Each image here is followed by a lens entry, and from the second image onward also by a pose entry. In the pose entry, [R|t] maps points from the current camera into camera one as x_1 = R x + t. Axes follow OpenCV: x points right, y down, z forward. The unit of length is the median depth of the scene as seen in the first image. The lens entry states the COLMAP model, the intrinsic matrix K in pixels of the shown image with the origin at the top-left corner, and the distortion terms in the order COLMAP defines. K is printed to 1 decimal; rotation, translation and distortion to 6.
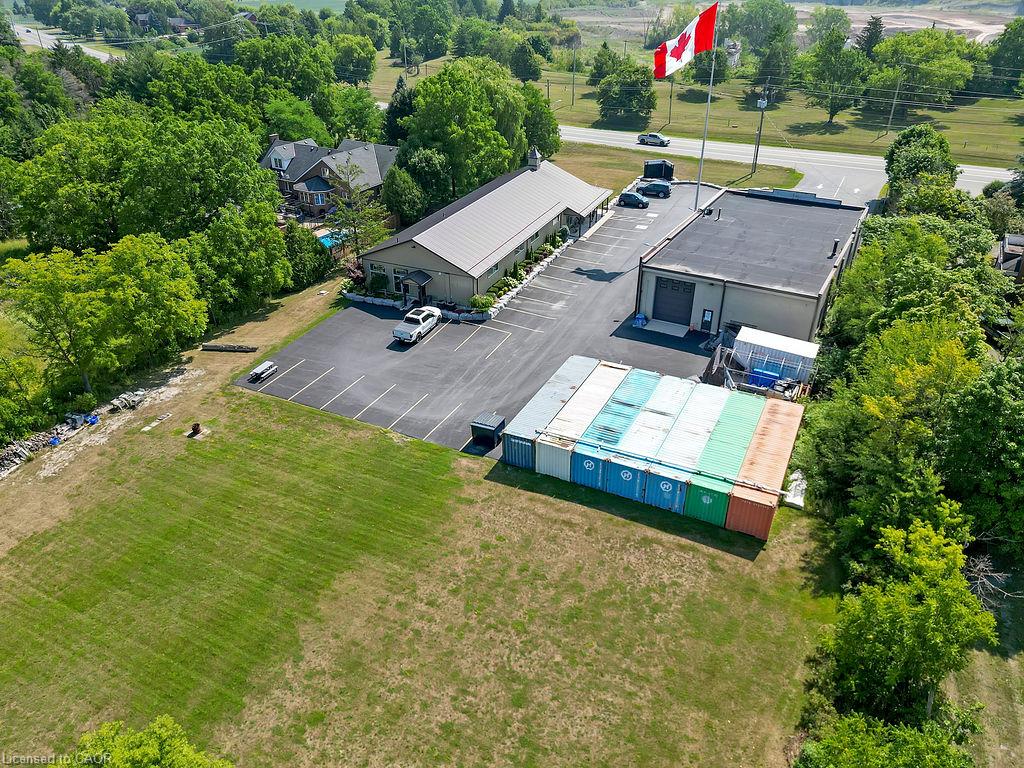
lens RADIAL K [[724.8, 0, 512.0], [0, 724.8, 384.0], [0, 0, 1]] dist [0.067058, -0.071007]
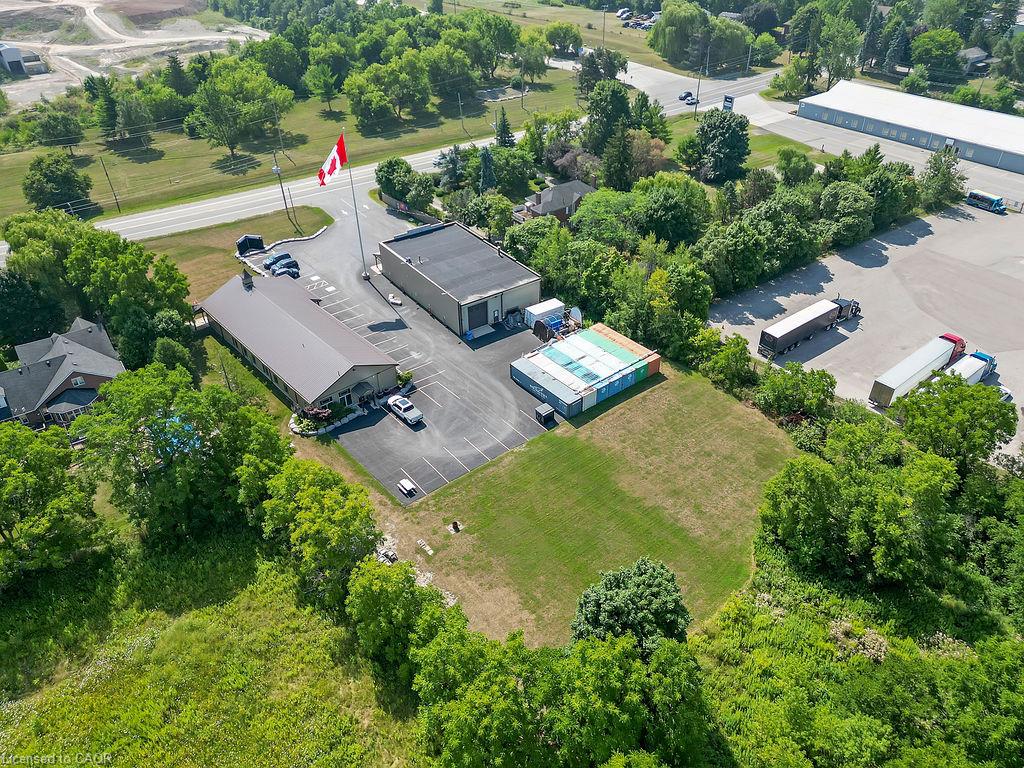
lens RADIAL K [[724.8, 0, 512.0], [0, 724.8, 384.0], [0, 0, 1]] dist [0.067058, -0.071007]
pose [[0.404194, -0.524910, 0.749064, -1.277914], [0.454264, 0.826005, 0.333707, -0.592976], [-0.793897, 0.205390, 0.572314, -0.011892]]
